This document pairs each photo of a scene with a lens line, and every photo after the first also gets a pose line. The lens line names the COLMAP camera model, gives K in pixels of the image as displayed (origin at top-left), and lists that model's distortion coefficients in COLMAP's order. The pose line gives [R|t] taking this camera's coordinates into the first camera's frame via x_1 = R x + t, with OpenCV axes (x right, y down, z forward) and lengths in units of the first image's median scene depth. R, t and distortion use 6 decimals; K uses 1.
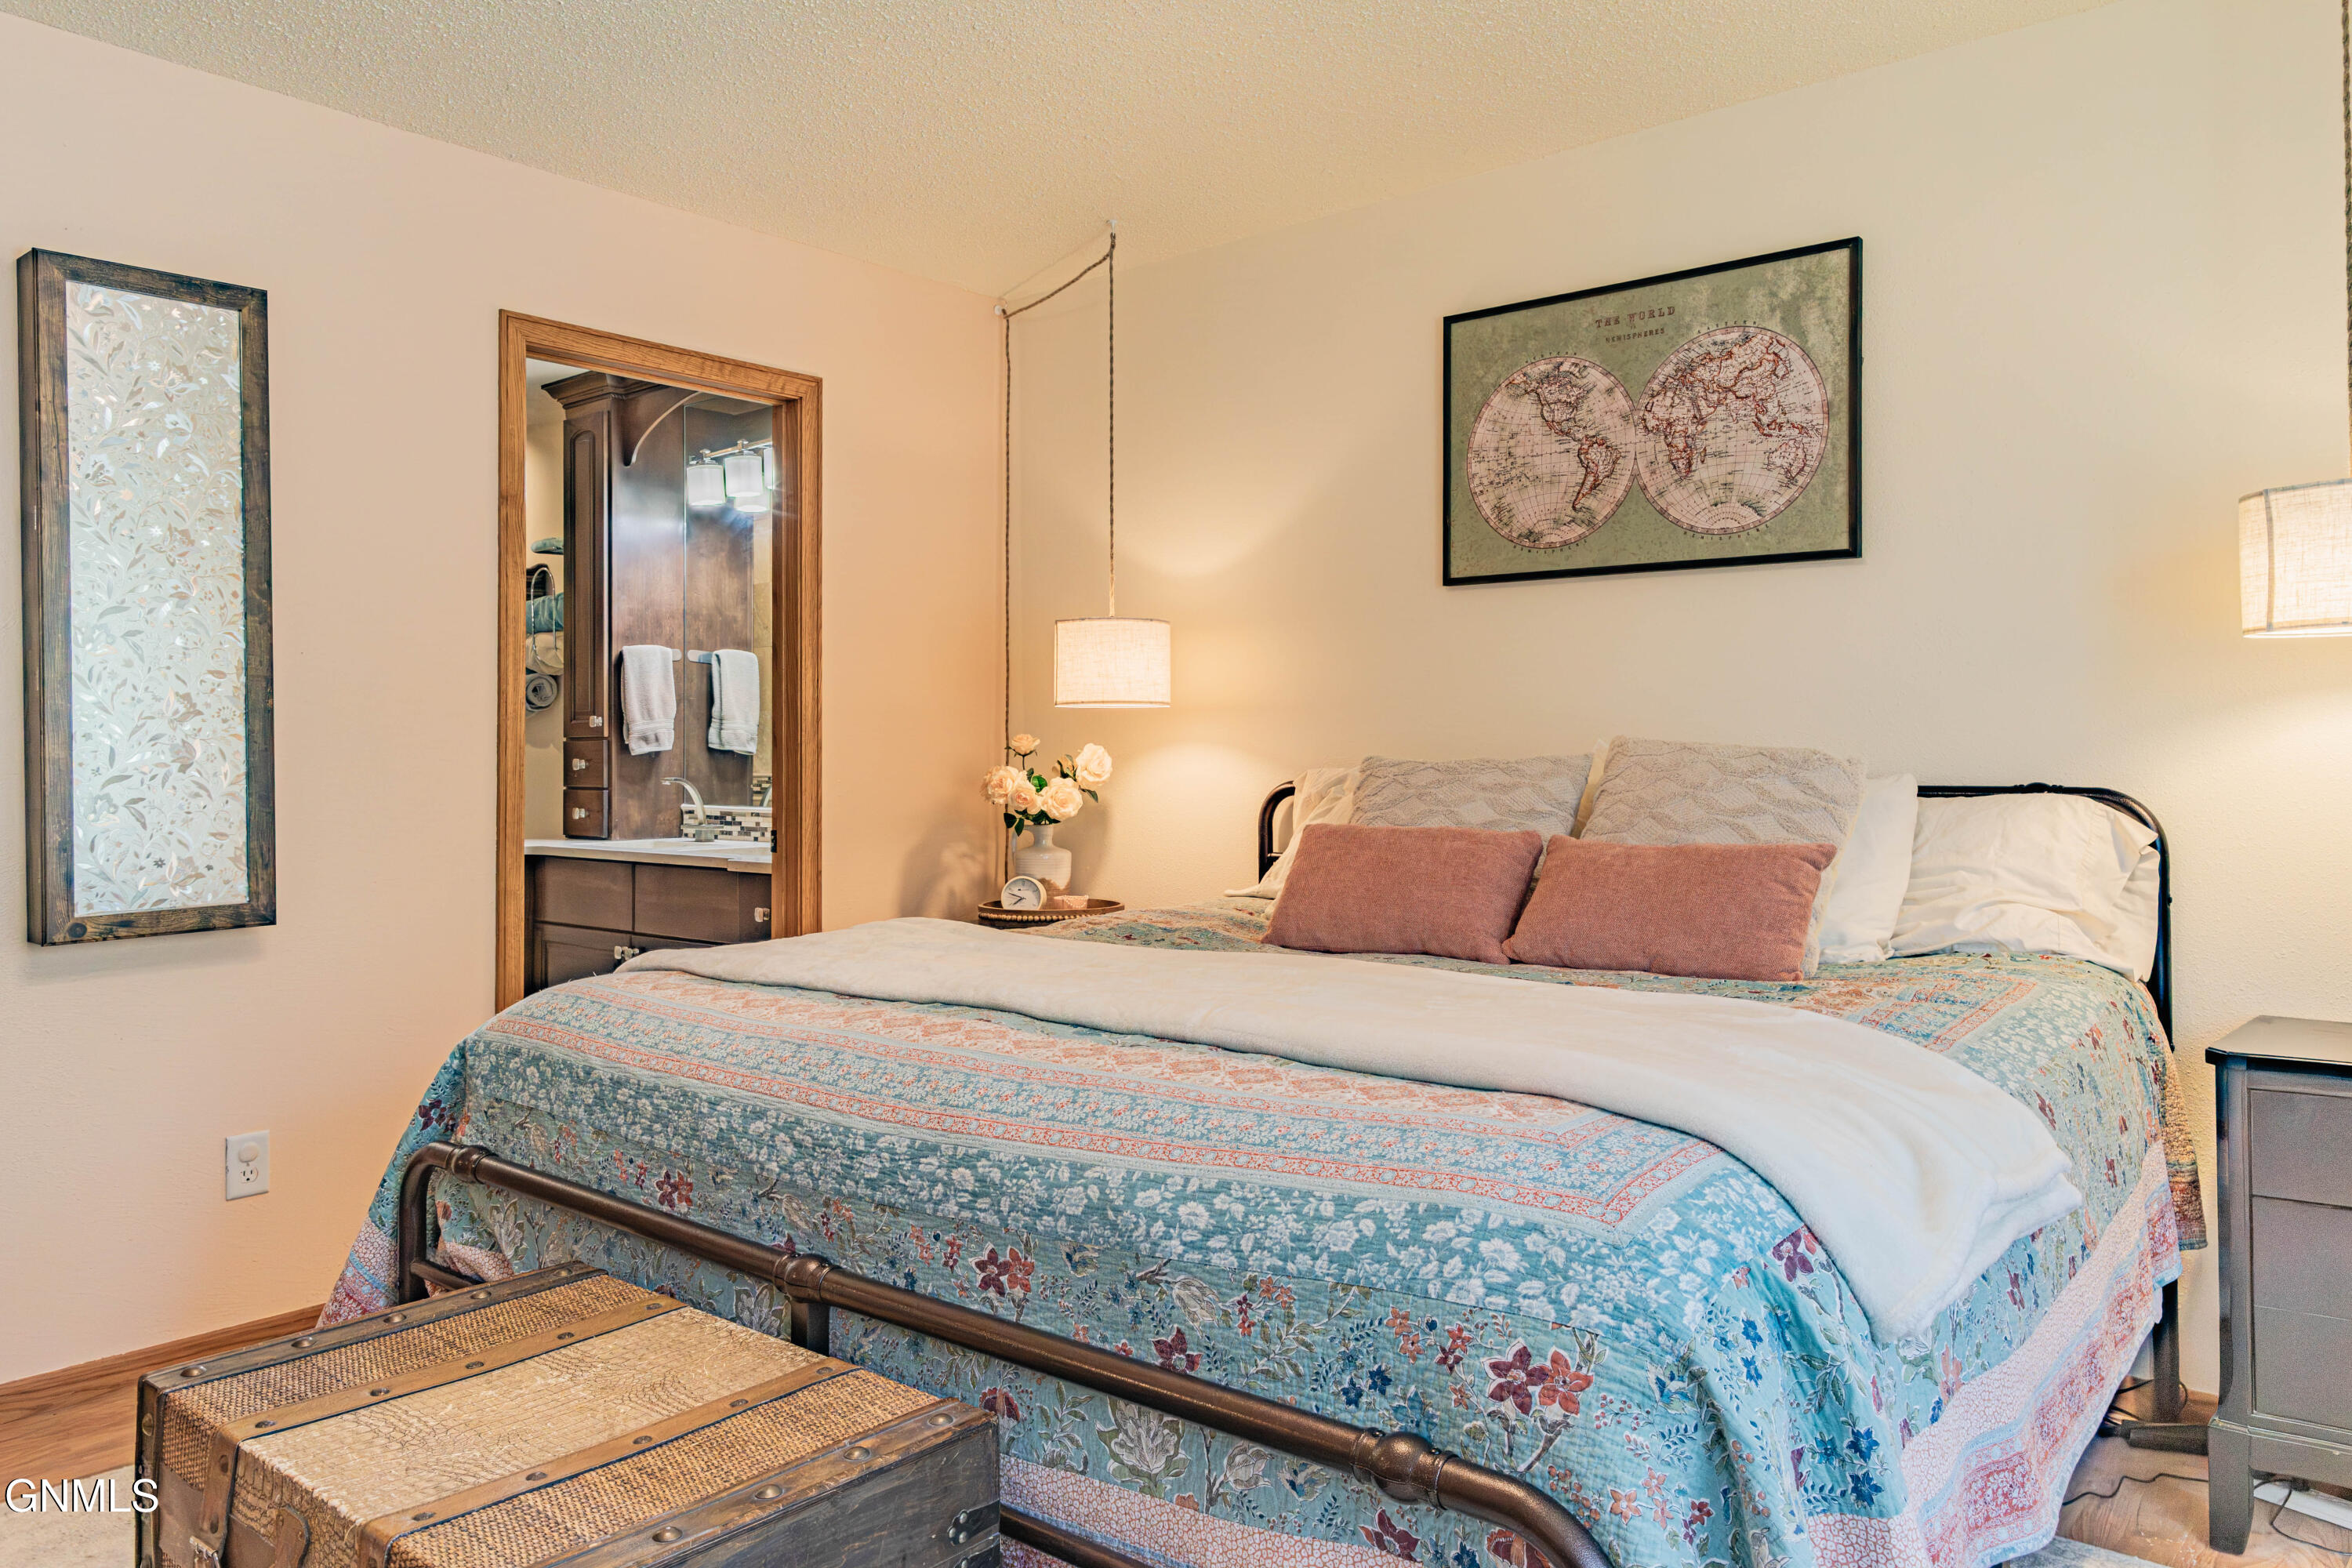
lens RADIAL K [[1648.0, 0, 1186.3], [0, 1648.0, 730.5], [0, 0, 1]] dist [0.007872, 0.005066]
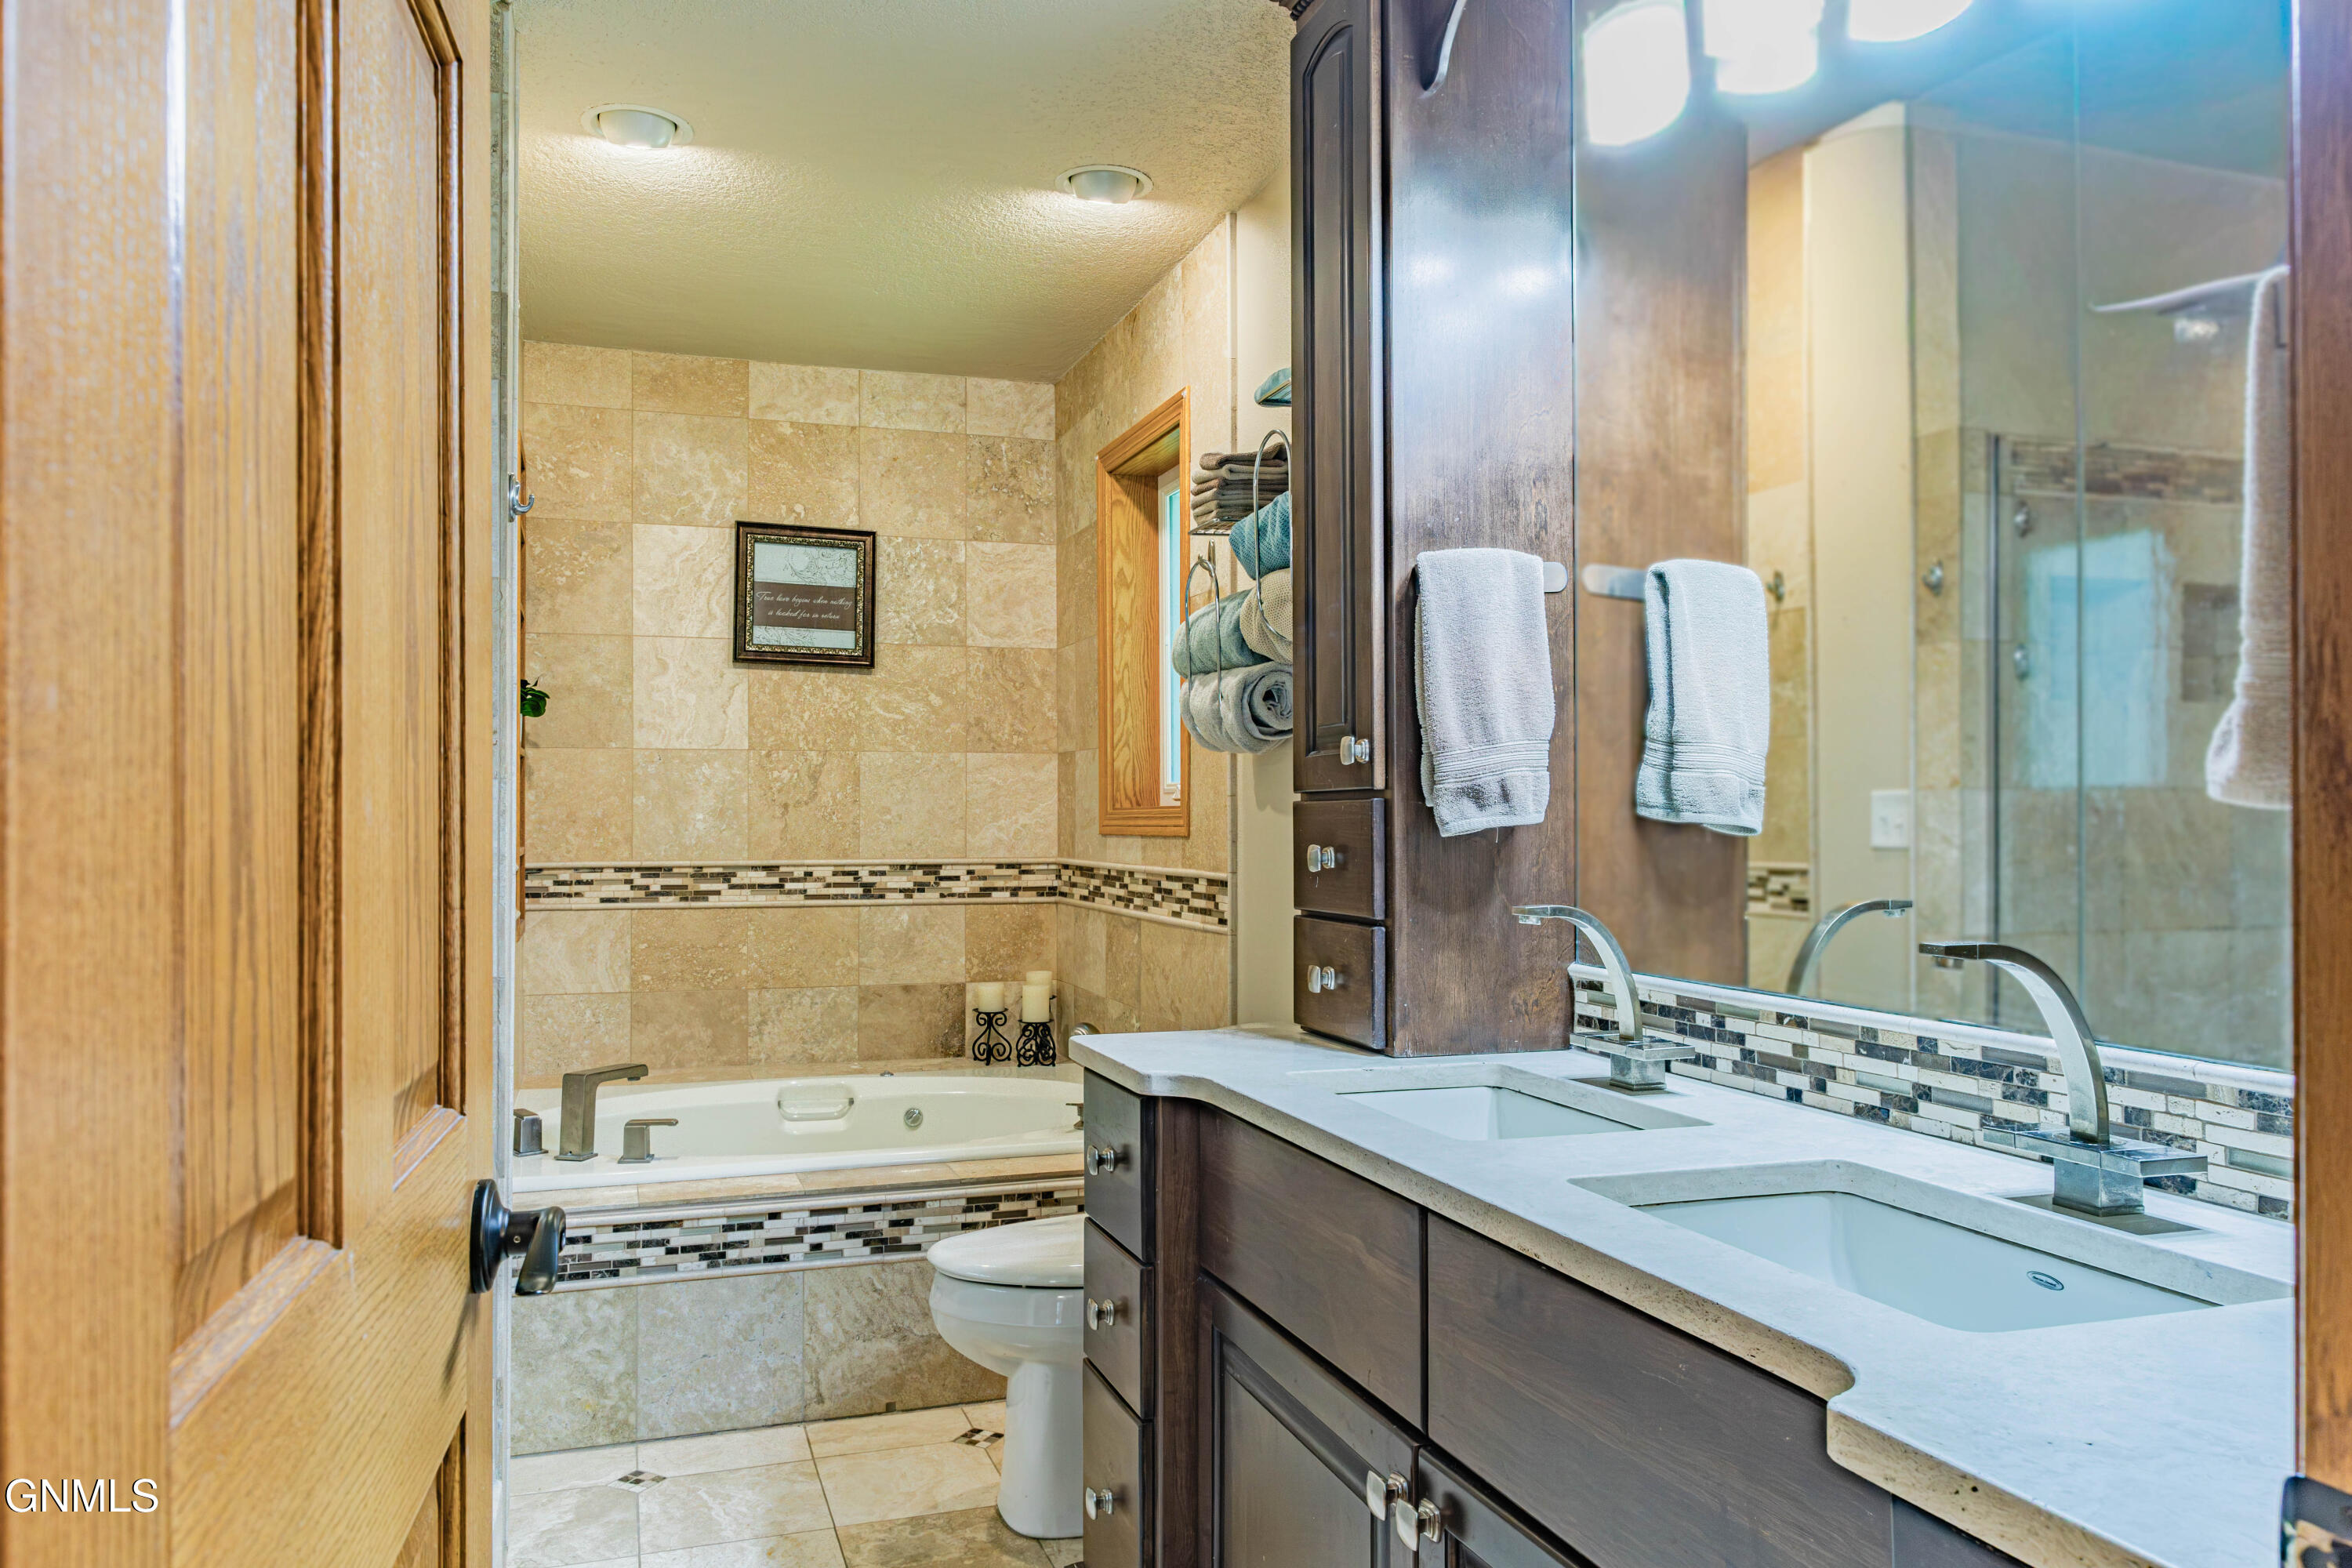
lens RADIAL K [[1648.0, 0, 1172.8], [0, 1648.0, 791.4], [0, 0, 1]] dist [0.007872, 0.005066]
pose [[0.863097, -0.007179, -0.504987, -0.193440], [0.006790, 0.999974, -0.002611, 0.004890], [0.504992, -0.001176, 0.863123, 0.627455]]
